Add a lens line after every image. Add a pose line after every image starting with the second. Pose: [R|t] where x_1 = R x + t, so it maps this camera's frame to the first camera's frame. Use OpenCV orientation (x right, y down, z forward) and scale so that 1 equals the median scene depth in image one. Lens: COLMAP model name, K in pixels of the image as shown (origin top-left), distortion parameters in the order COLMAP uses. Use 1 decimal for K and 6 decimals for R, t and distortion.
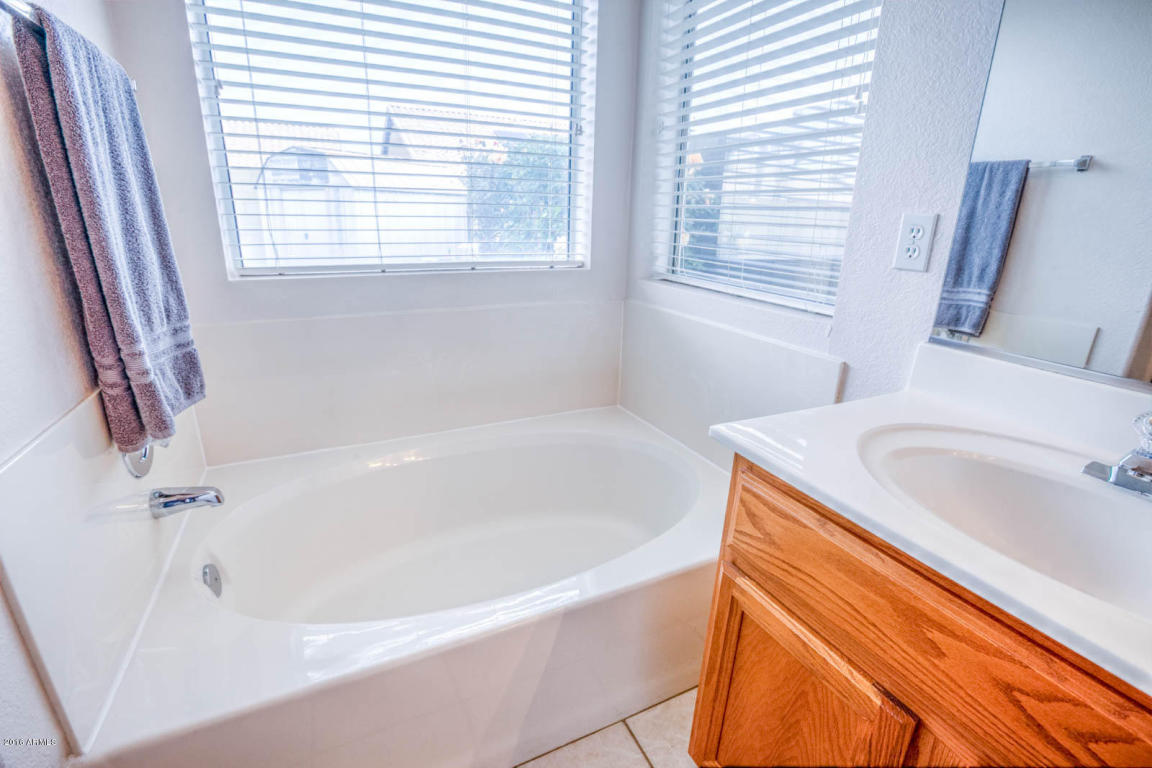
lens RADIAL K [[541.8, 0, 582.4], [0, 541.8, 393.8], [0, 0, 1]] dist [-0.046302, 0.011308]
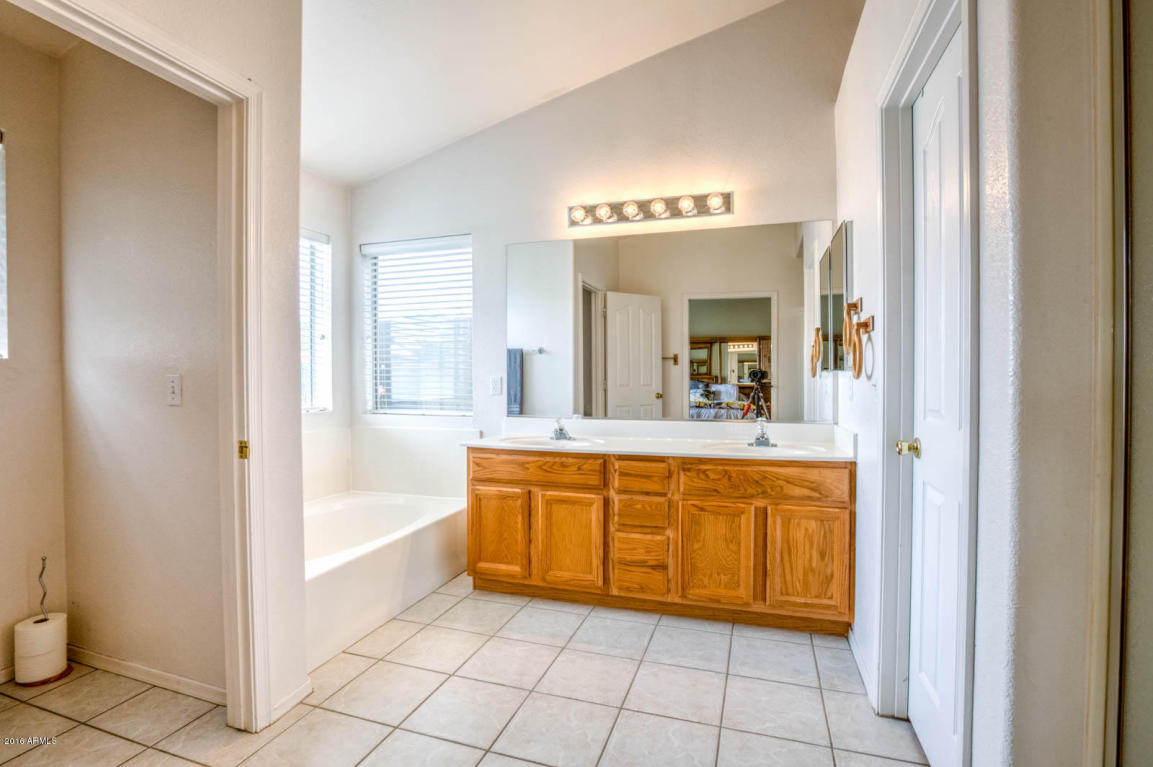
lens RADIAL K [[542.2, 0, 548.5], [0, 542.2, 378.6], [0, 0, 1]] dist [-0.046302, 0.011308]
pose [[0.758494, -0.036039, 0.650682, -0.615433], [0.228105, 0.949989, -0.213284, 0.214034], [-0.610454, 0.310198, 0.728781, -0.769676]]
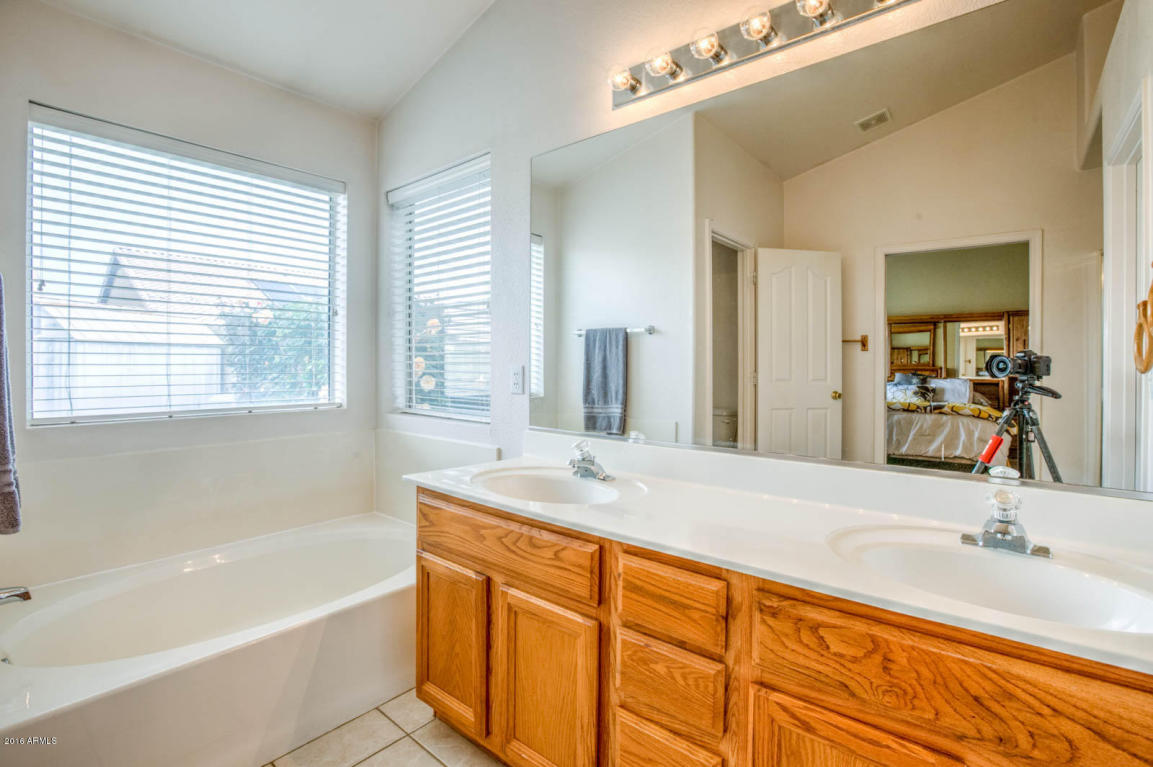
lens RADIAL K [[542.2, 0, 576.7], [0, 542.2, 371.4], [0, 0, 1]] dist [-0.046302, 0.011308]
pose [[0.922279, -0.030986, 0.385282, 0.031681], [0.143158, 0.953277, -0.266023, 0.128538], [-0.359037, 0.300504, 0.883623, -0.444615]]
